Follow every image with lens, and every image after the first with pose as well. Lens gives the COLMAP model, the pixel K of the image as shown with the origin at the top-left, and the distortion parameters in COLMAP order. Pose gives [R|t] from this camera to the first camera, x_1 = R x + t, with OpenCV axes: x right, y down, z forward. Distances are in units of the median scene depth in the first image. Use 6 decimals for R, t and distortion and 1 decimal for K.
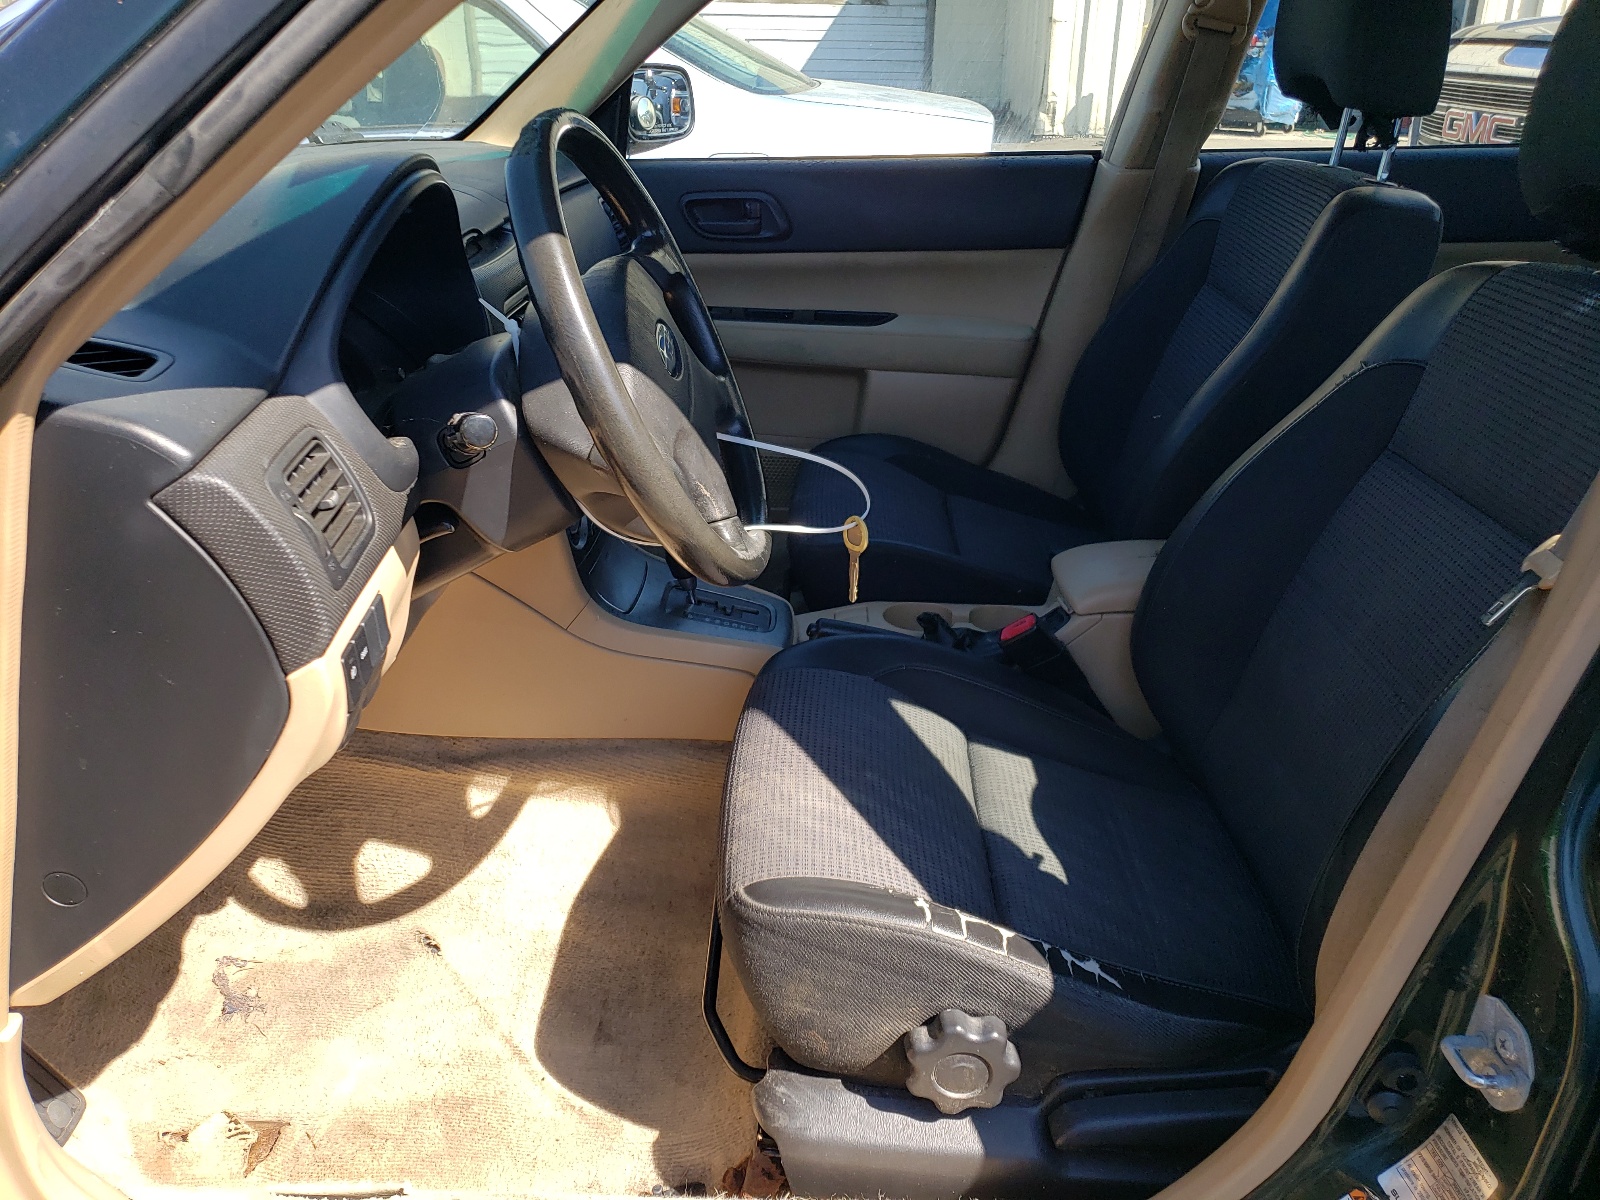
lens RADIAL K [[1221.2, 0, 800.0], [0, 1221.2, 600.0], [0, 0, 1]] dist [0.008682, -0.008319]
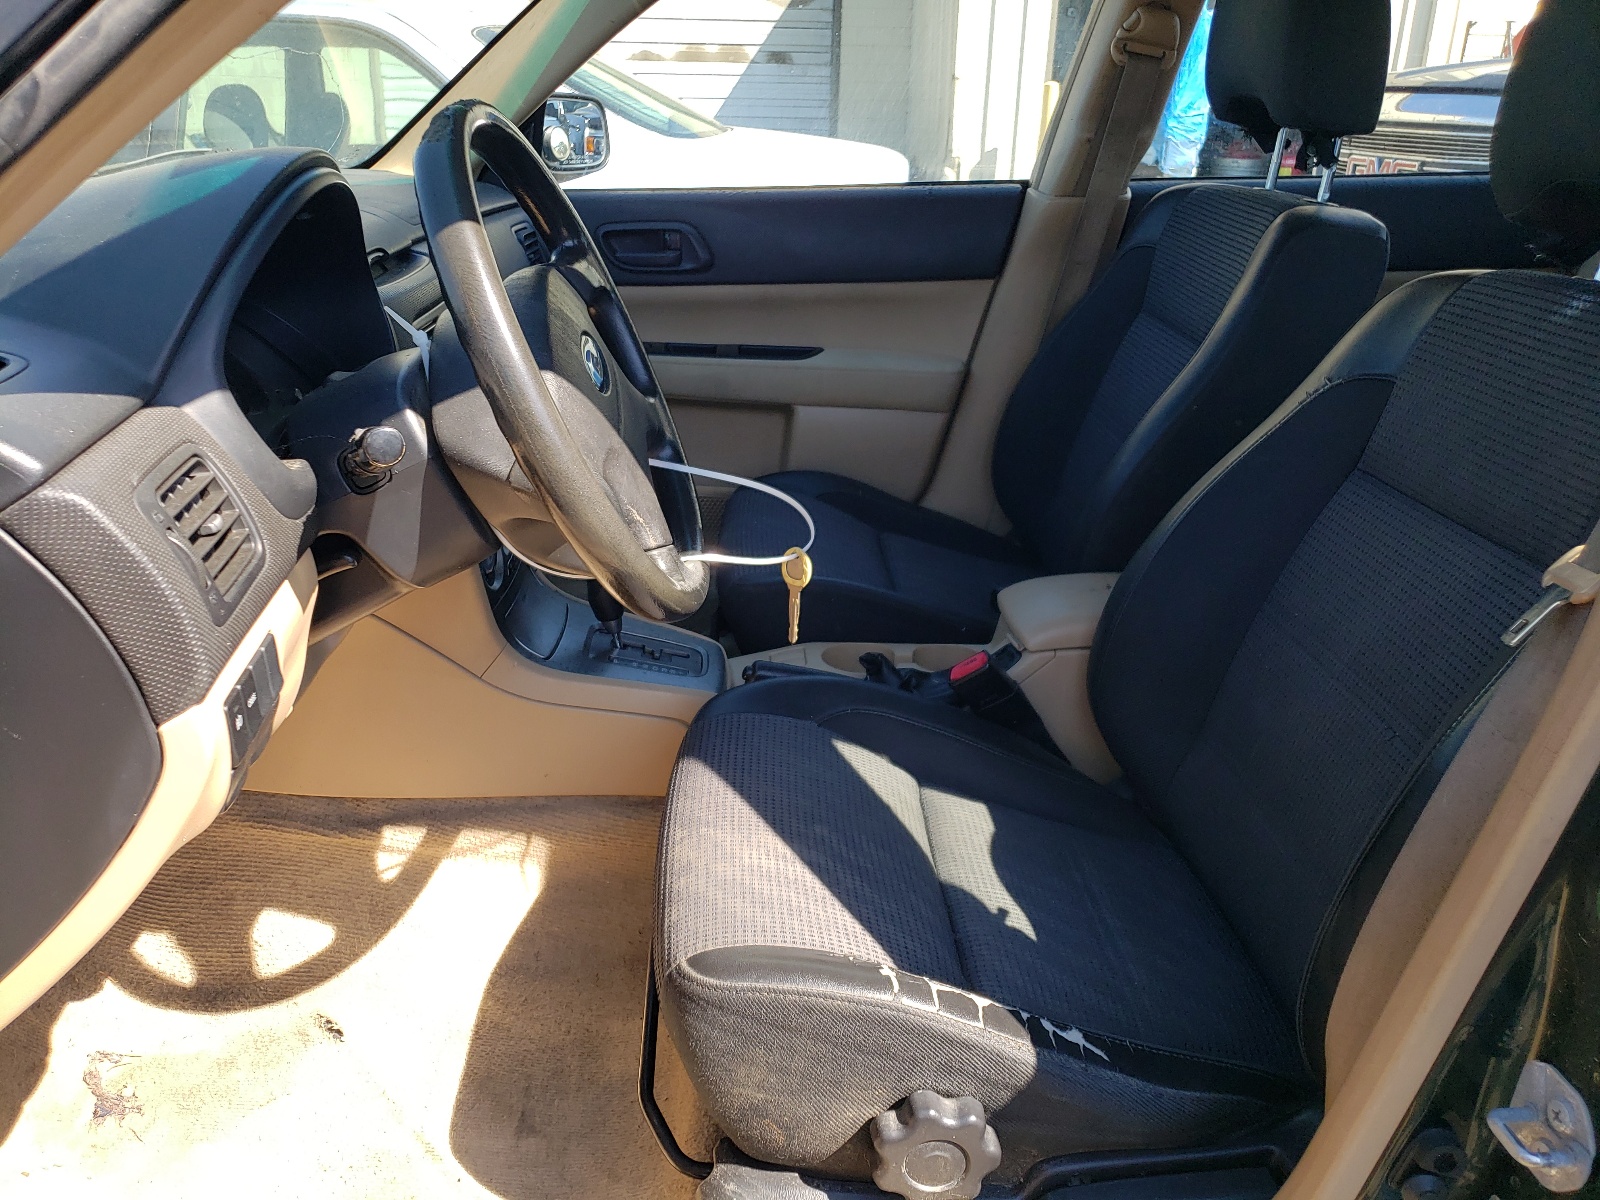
lens RADIAL K [[1206.4, 0, 760.1], [0, 1206.4, 598.9], [0, 0, 1]] dist [-0.003123, 0.013461]
pose [[0.998887, -0.015153, 0.044658, -0.025814], [0.017314, 0.998678, -0.048408, 0.015441], [-0.043865, 0.049128, 0.997829, 0.098811]]
